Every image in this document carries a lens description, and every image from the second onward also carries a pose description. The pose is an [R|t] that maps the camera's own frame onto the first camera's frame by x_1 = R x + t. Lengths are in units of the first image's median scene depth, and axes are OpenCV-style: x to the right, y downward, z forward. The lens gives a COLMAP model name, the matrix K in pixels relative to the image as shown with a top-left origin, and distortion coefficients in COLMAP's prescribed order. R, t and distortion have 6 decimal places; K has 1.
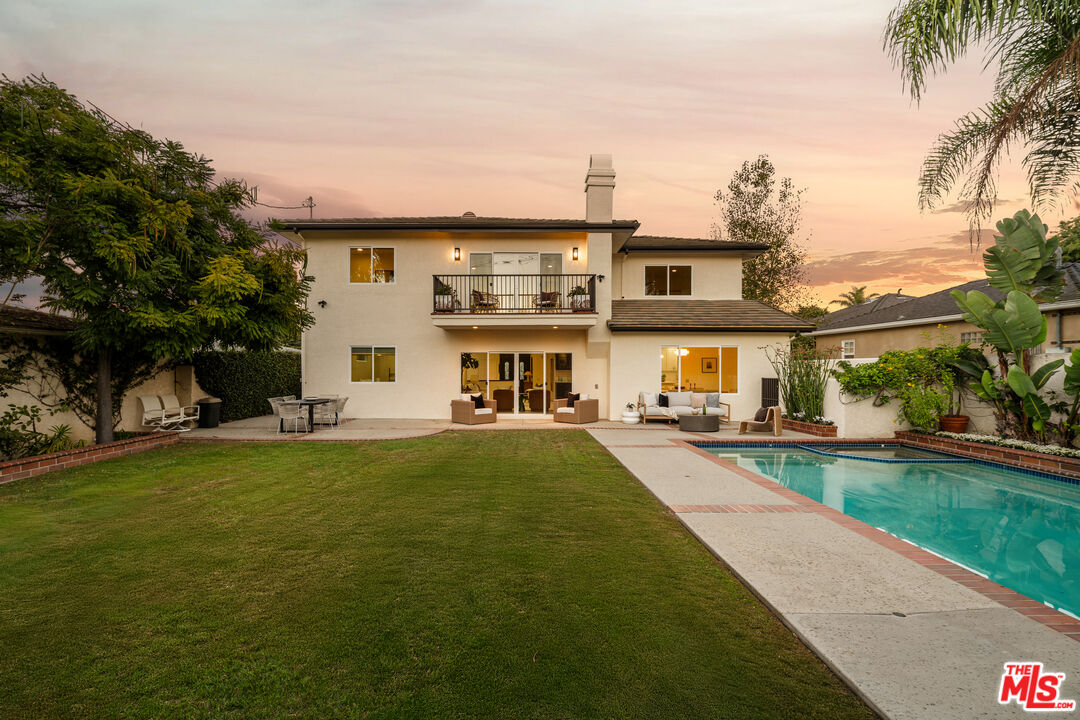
lens RADIAL K [[494.0, 0, 539.9], [0, 494.0, 357.4], [0, 0, 1]] dist [0.015675, -0.001070]
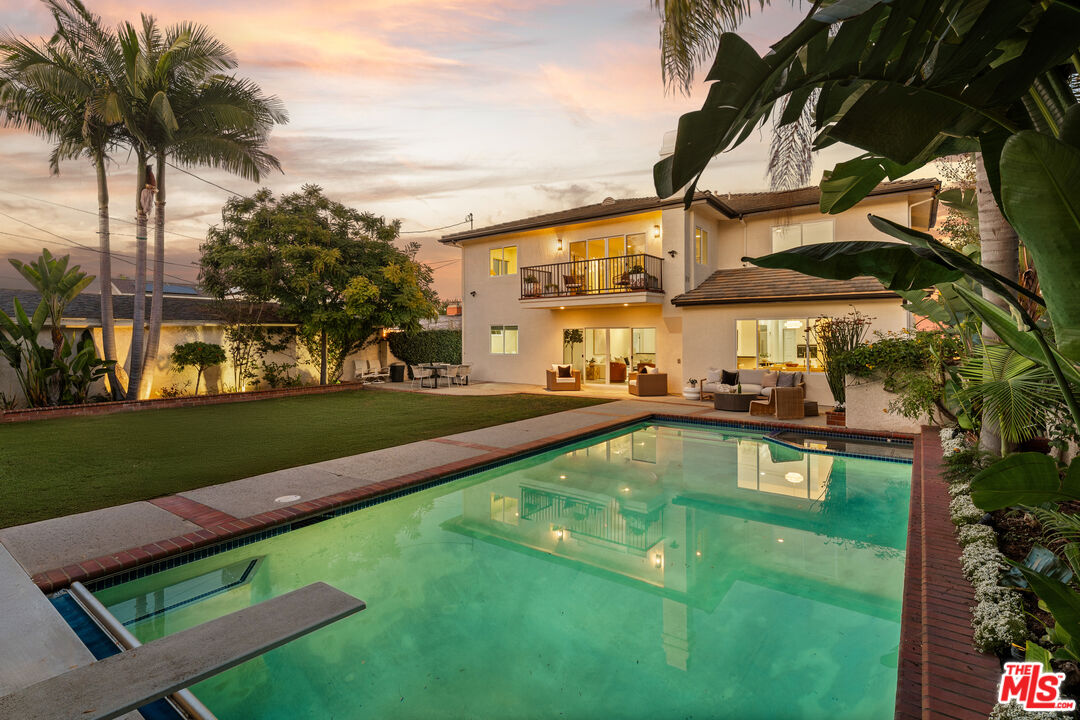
lens RADIAL K [[494.0, 0, 547.6], [0, 494.0, 348.6], [0, 0, 1]] dist [0.015675, -0.001070]
pose [[0.822743, 0.008137, -0.568355, 0.574777], [0.013692, 0.999324, 0.034126, -0.006183], [0.568249, -0.035859, 0.822075, 0.021742]]
